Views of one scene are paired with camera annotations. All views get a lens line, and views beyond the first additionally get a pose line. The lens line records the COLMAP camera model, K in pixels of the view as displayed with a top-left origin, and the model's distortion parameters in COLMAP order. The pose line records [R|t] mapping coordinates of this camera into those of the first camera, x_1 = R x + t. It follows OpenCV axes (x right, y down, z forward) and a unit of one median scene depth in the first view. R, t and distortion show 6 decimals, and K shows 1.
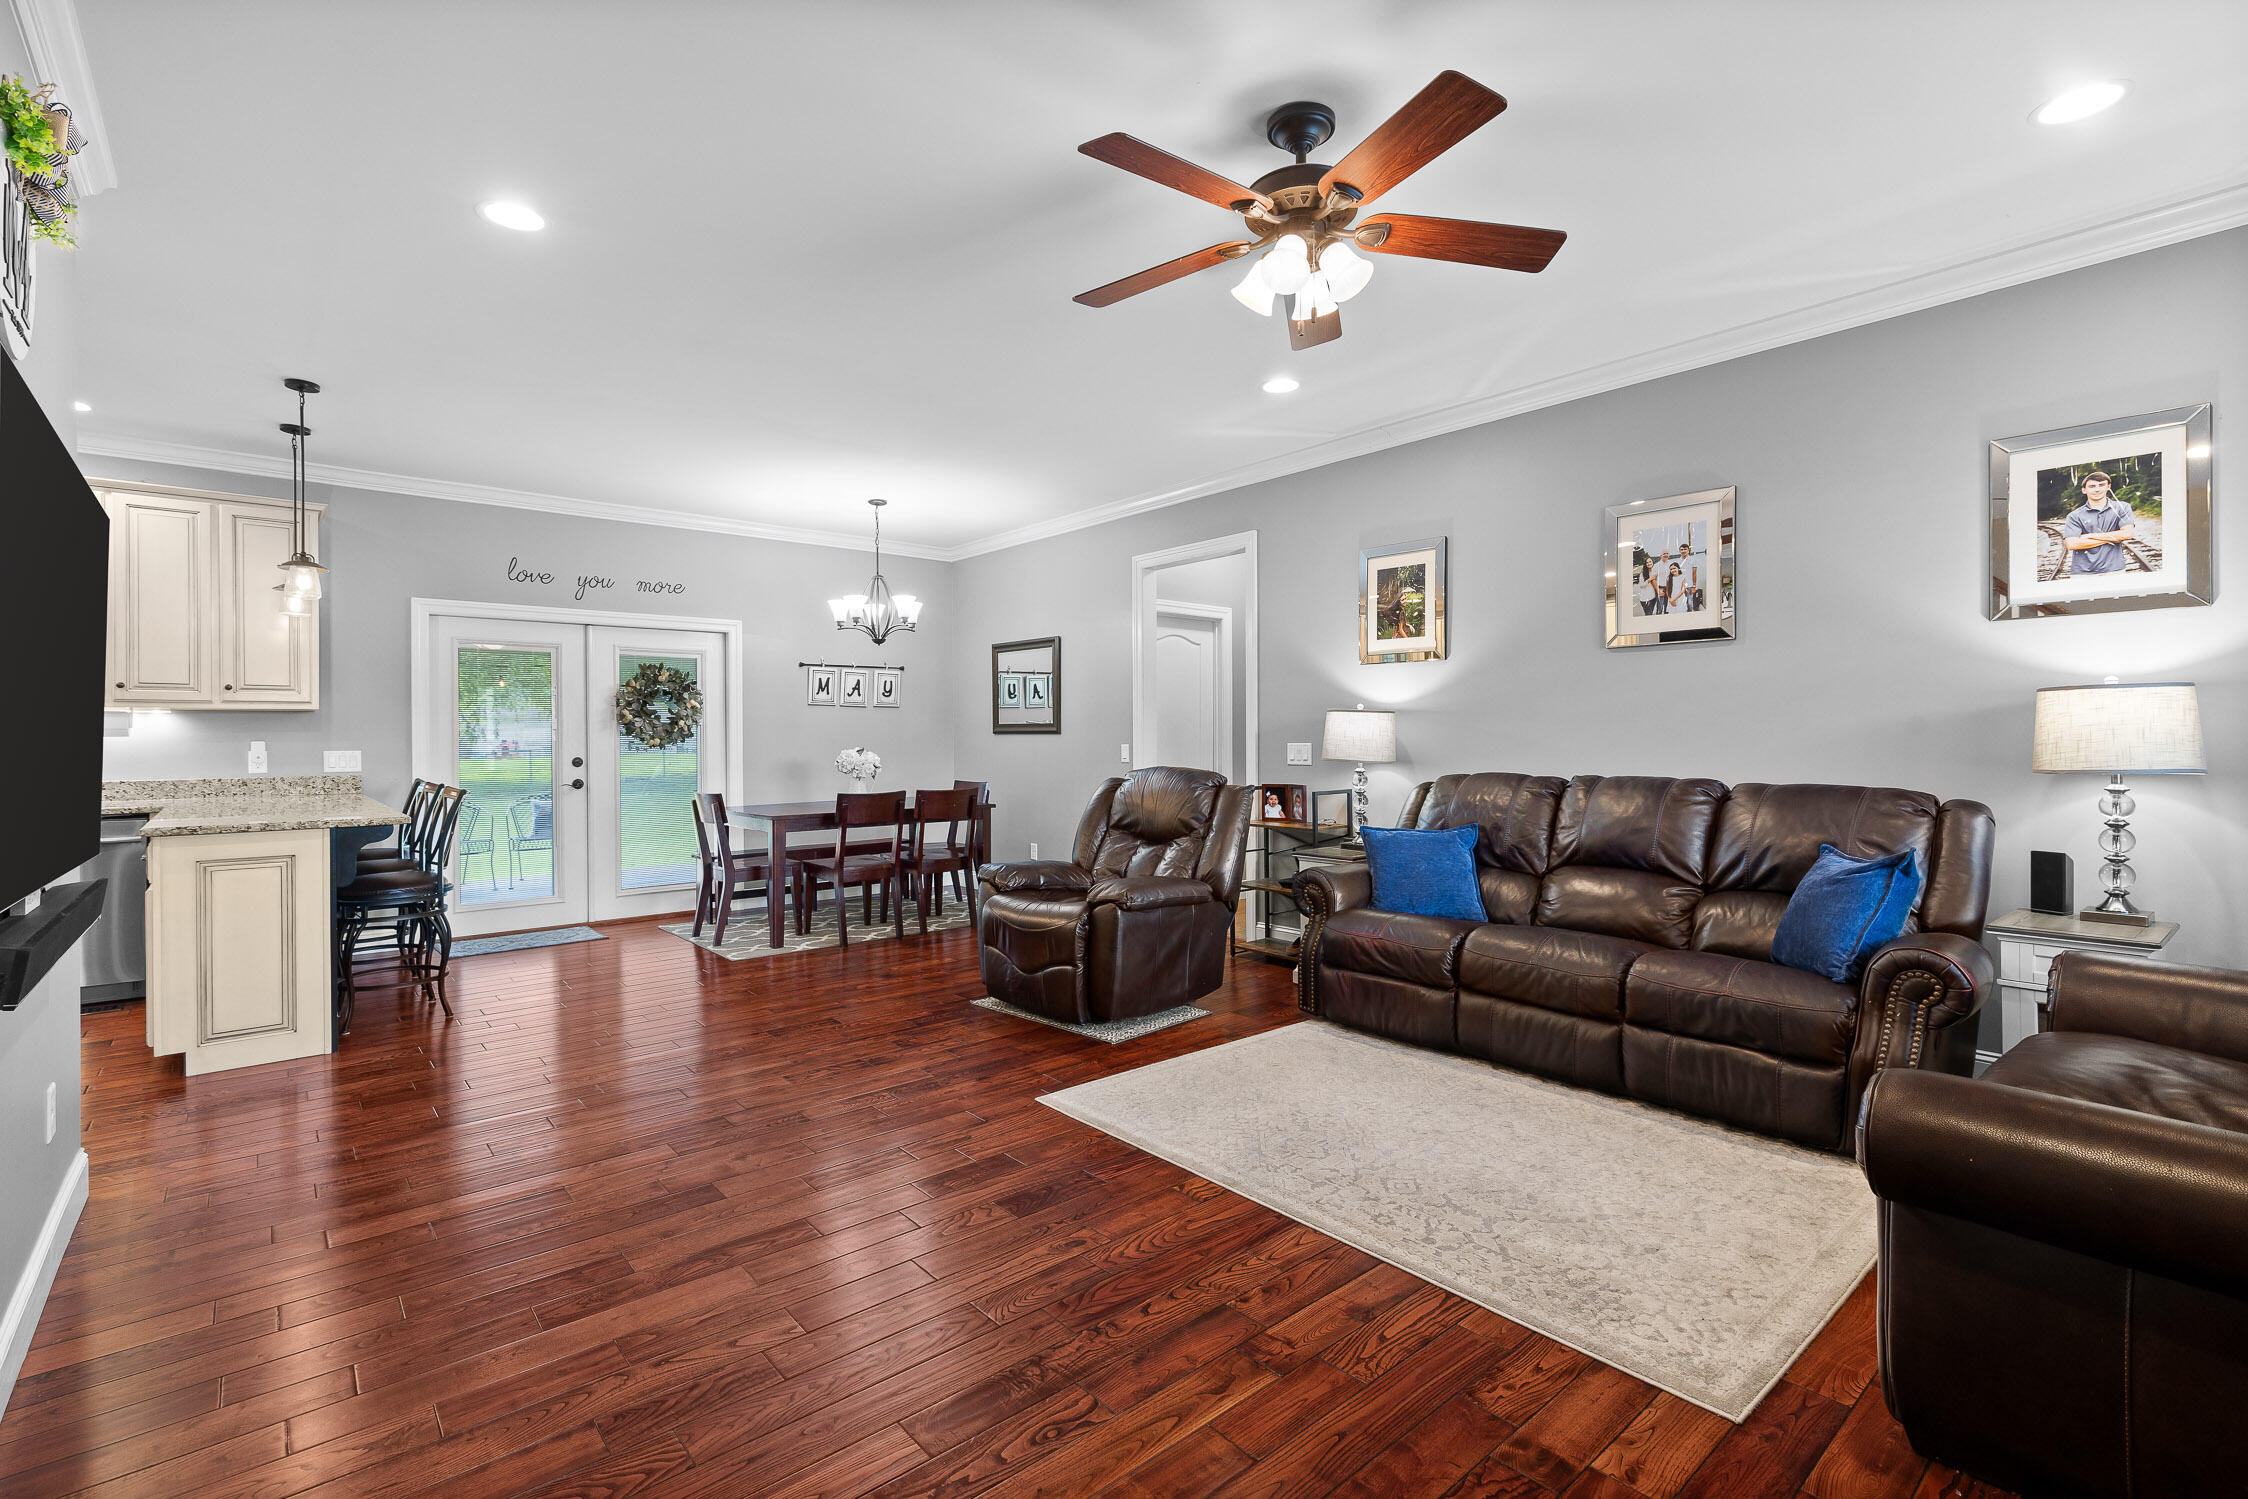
lens RADIAL K [[1005.9, 0, 1112.9], [0, 1005.9, 742.7], [0, 0, 1]] dist [0.002957, 0.000486]
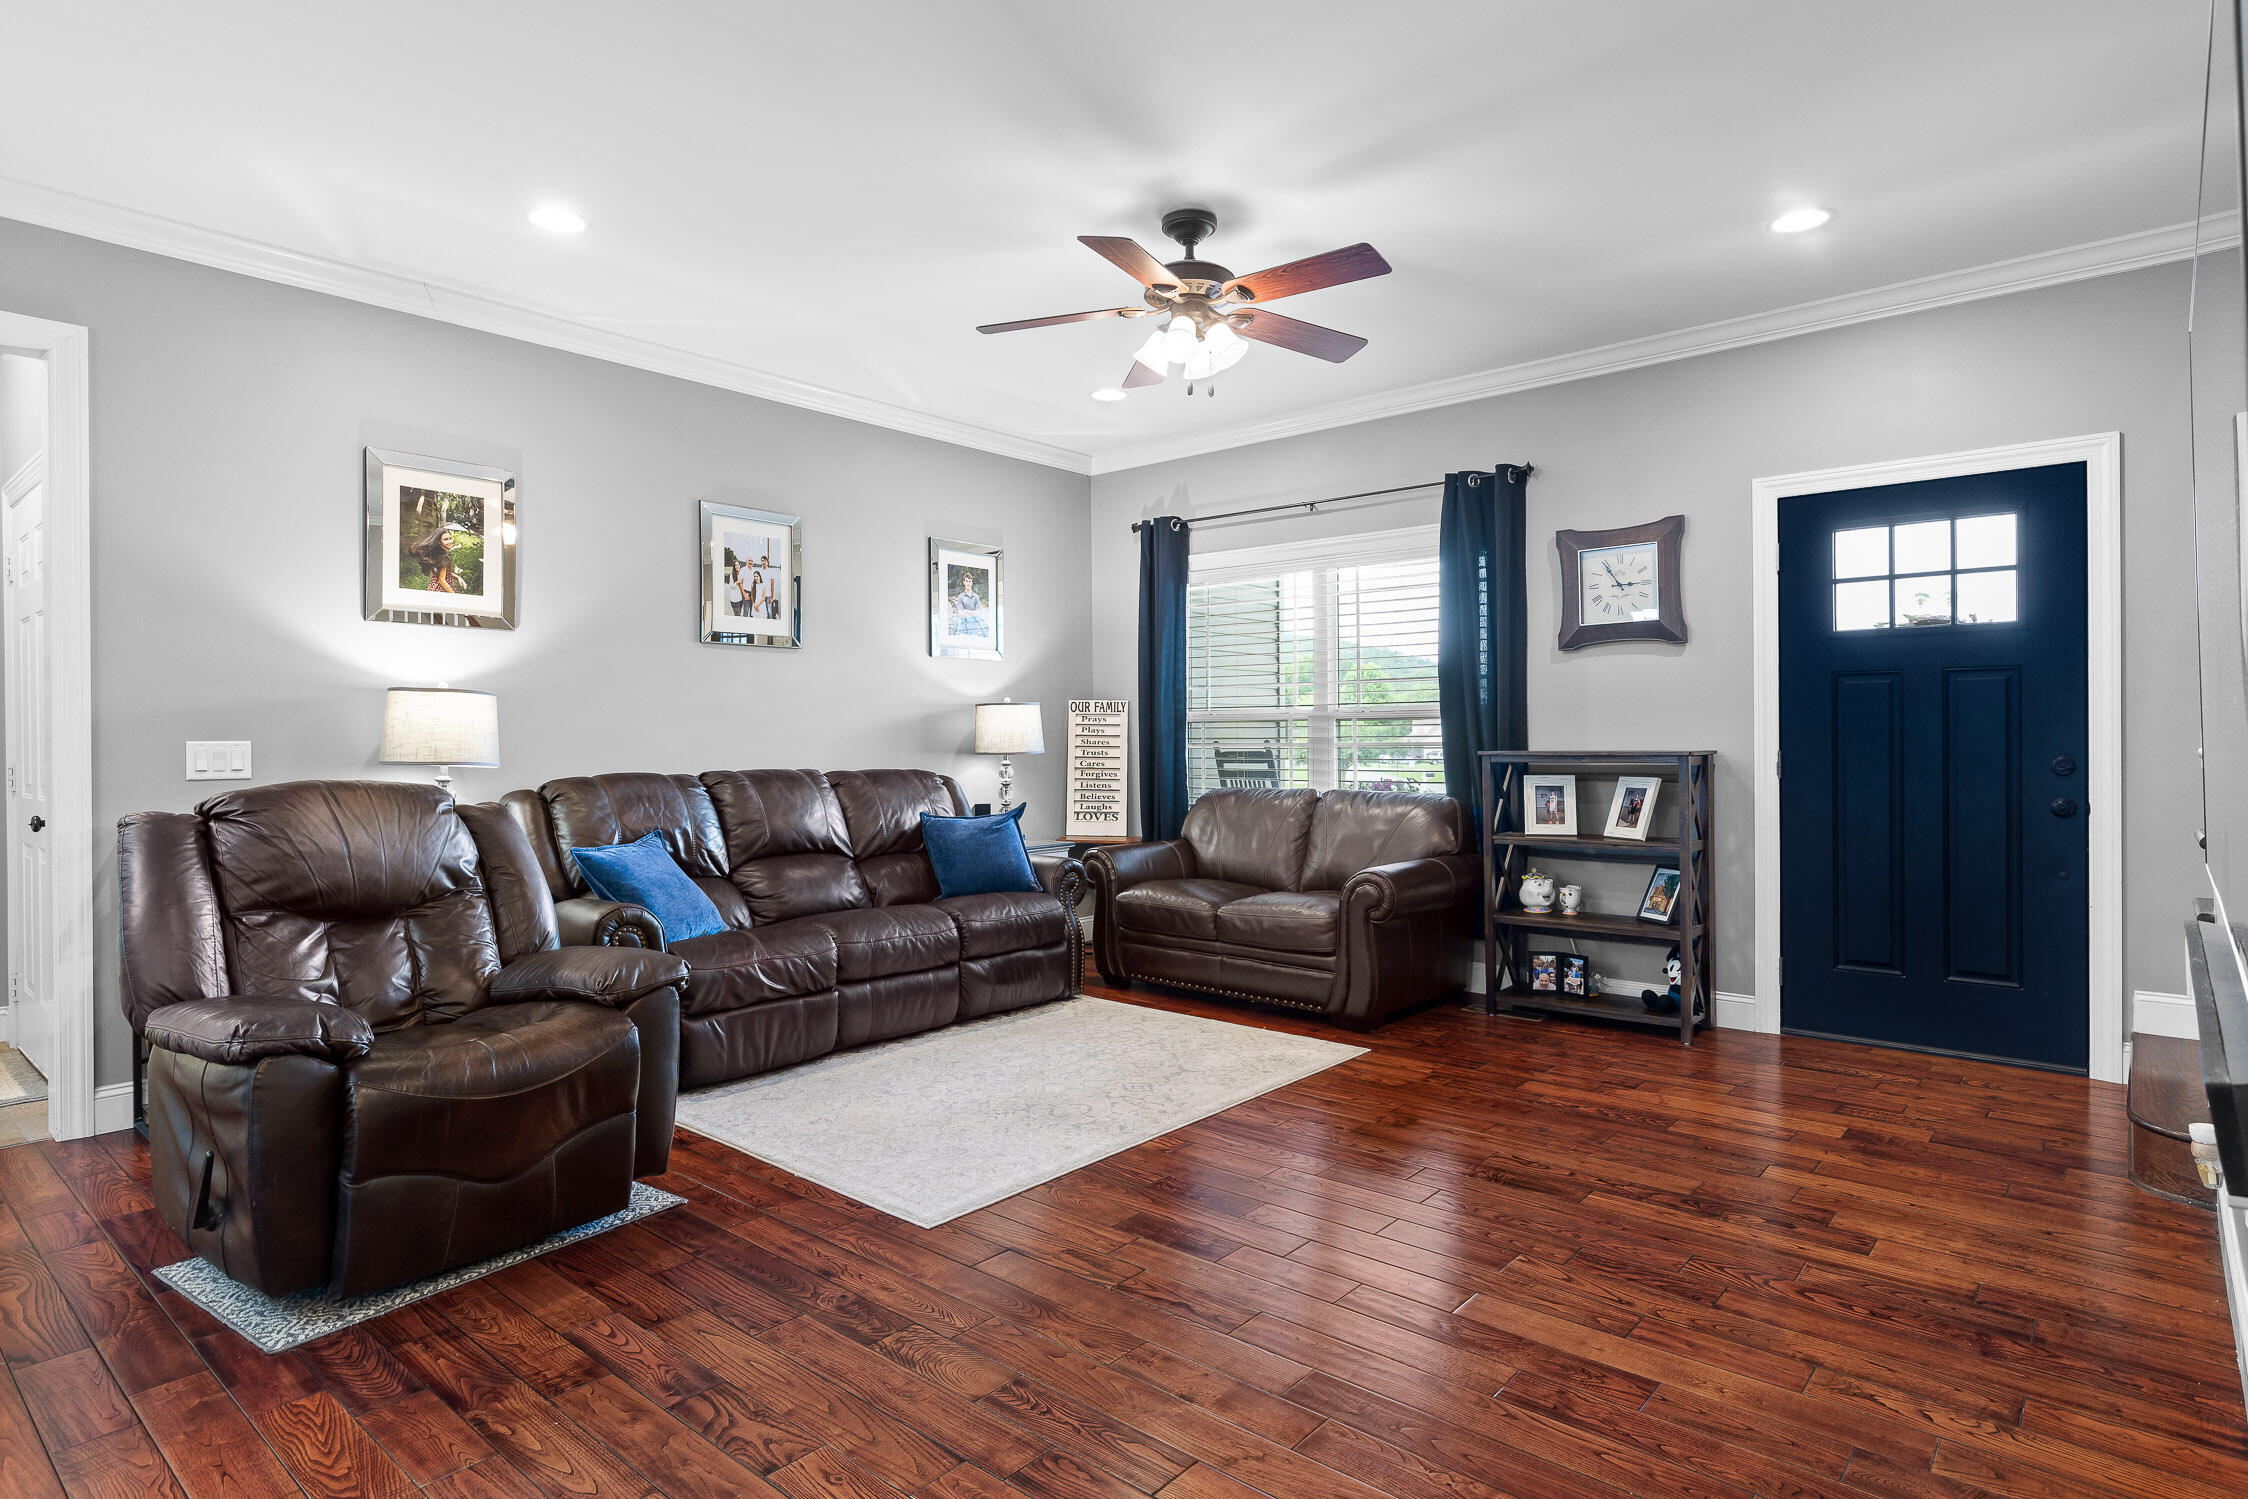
lens RADIAL K [[1205.7, 0, 1114.7], [0, 1205.7, 738.0], [0, 0, 1]] dist [0.002330, 0.000268]
pose [[-0.147586, 0.006956, 0.989025, -0.811044], [0.012001, 0.999914, -0.005242, 0.011804], [-0.988976, 0.011095, -0.147656, 0.852888]]
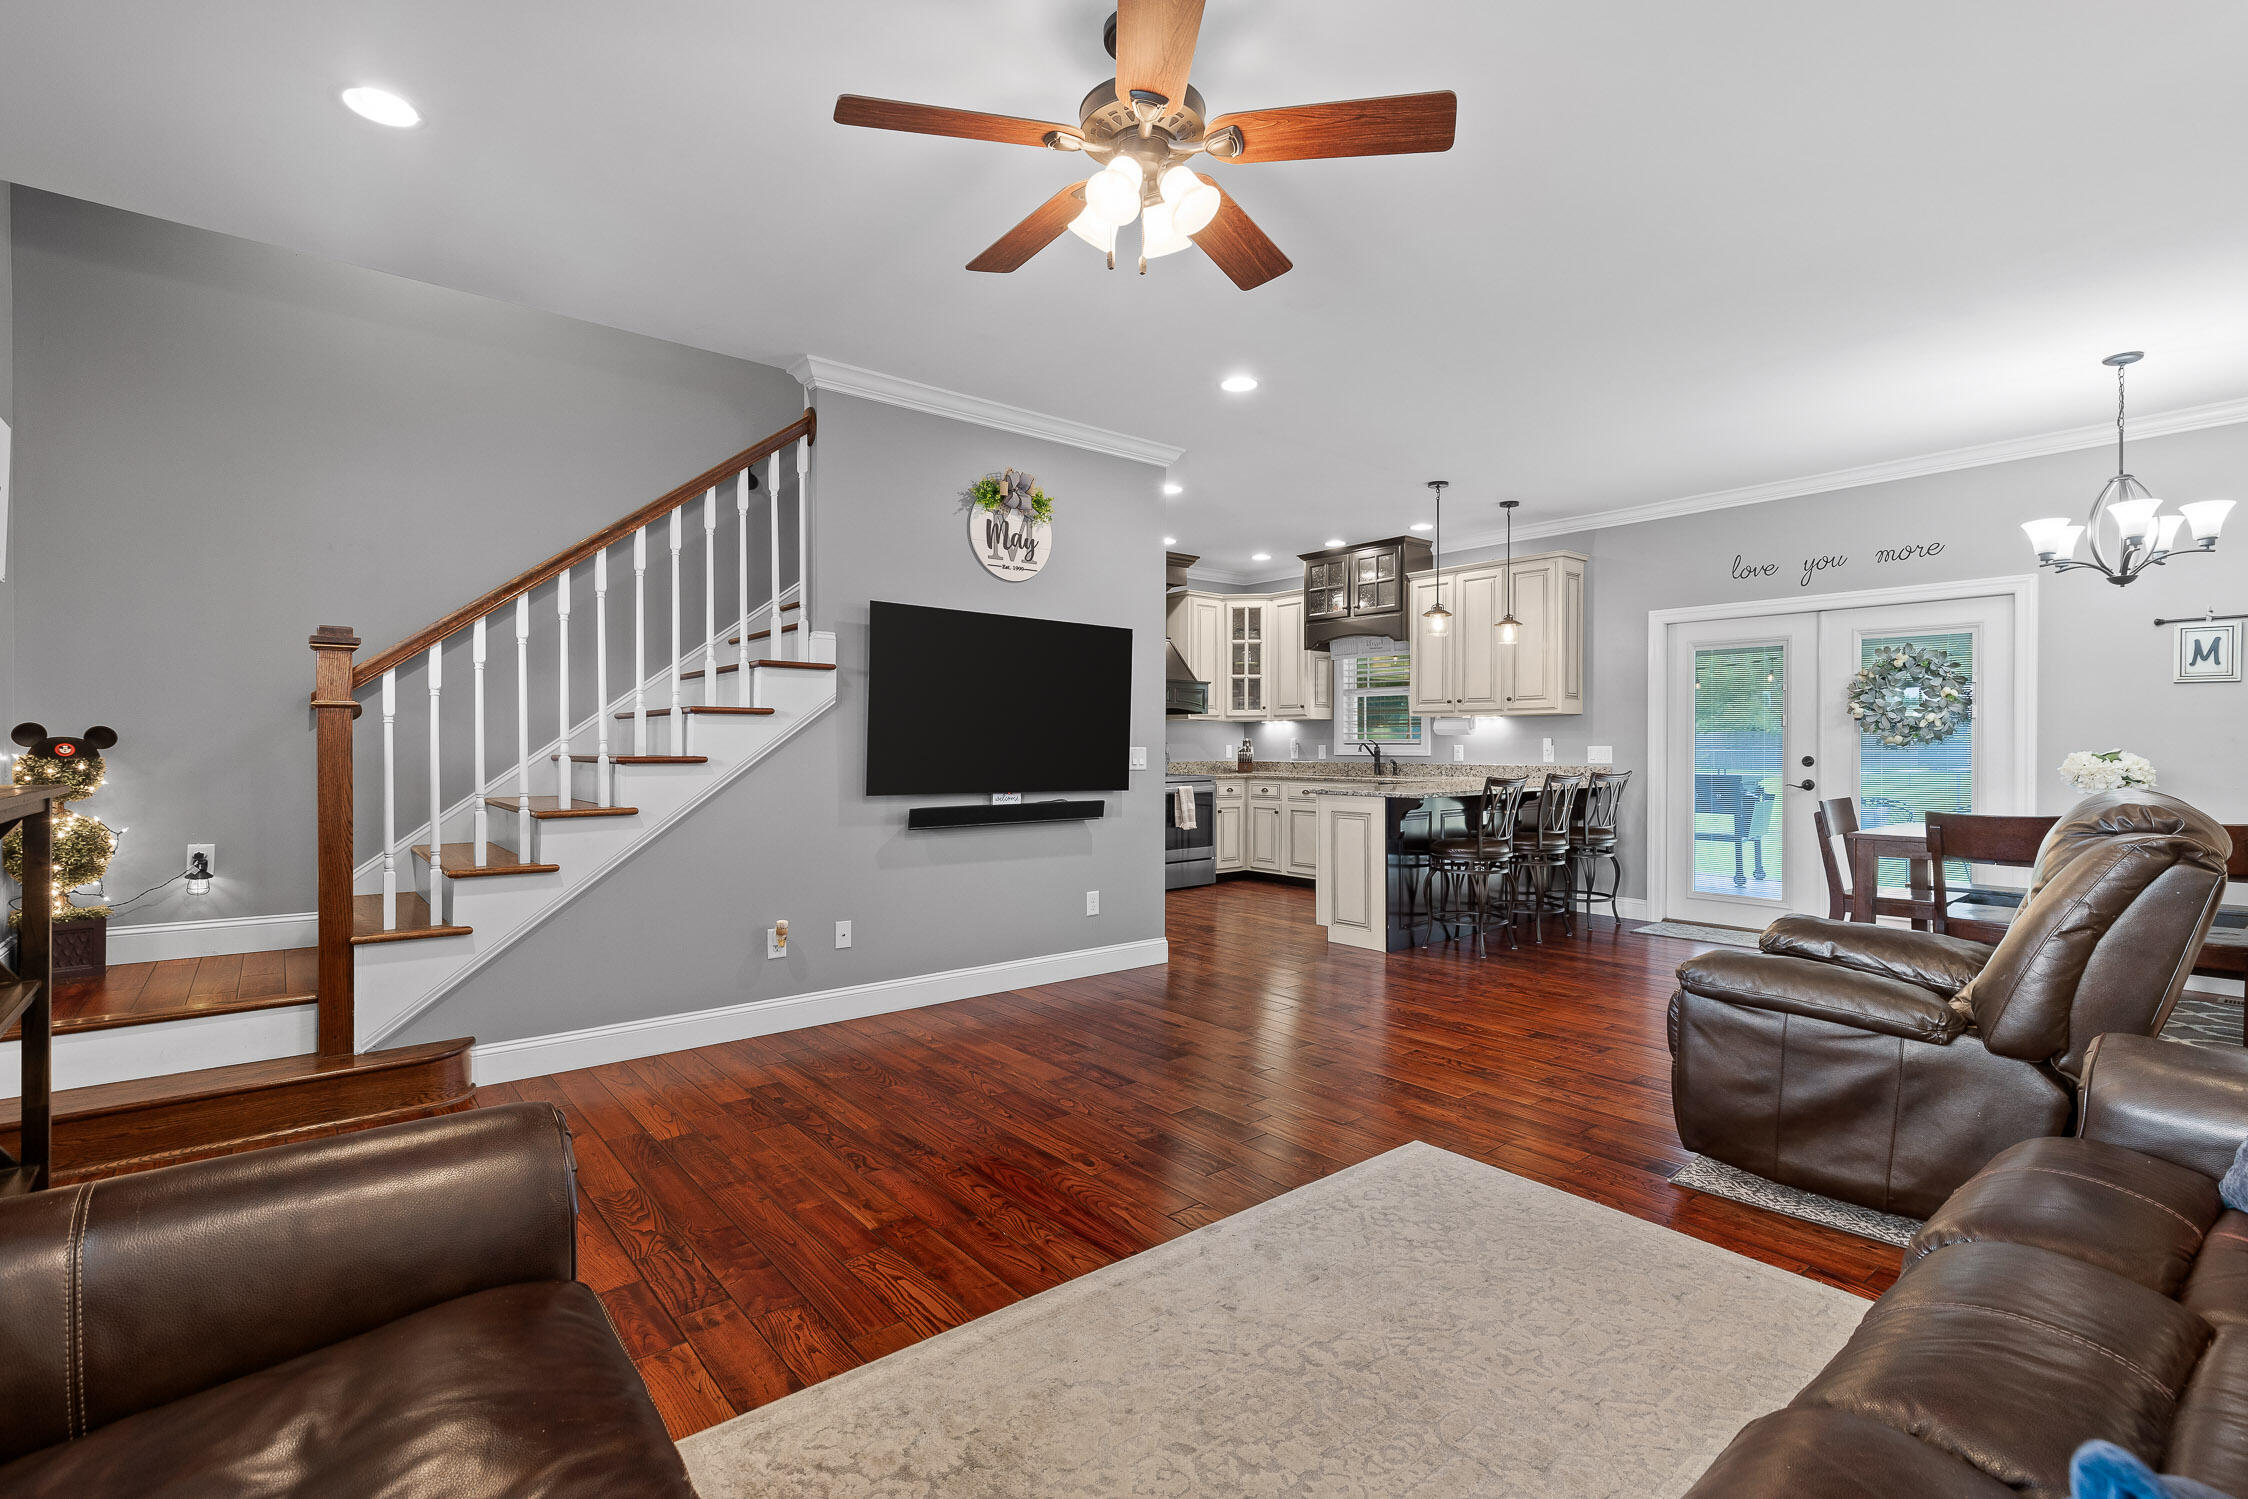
lens RADIAL K [[1027.3, 0, 1124.0], [0, 1027.3, 749.5], [0, 0, 1]] dist [0.001723, 0.000367]
pose [[-0.015054, 0.011126, -0.999825, 0.709412], [-0.004740, 0.999926, 0.011198, 0.001415], [0.999875, 0.004908, -0.015000, 0.649903]]
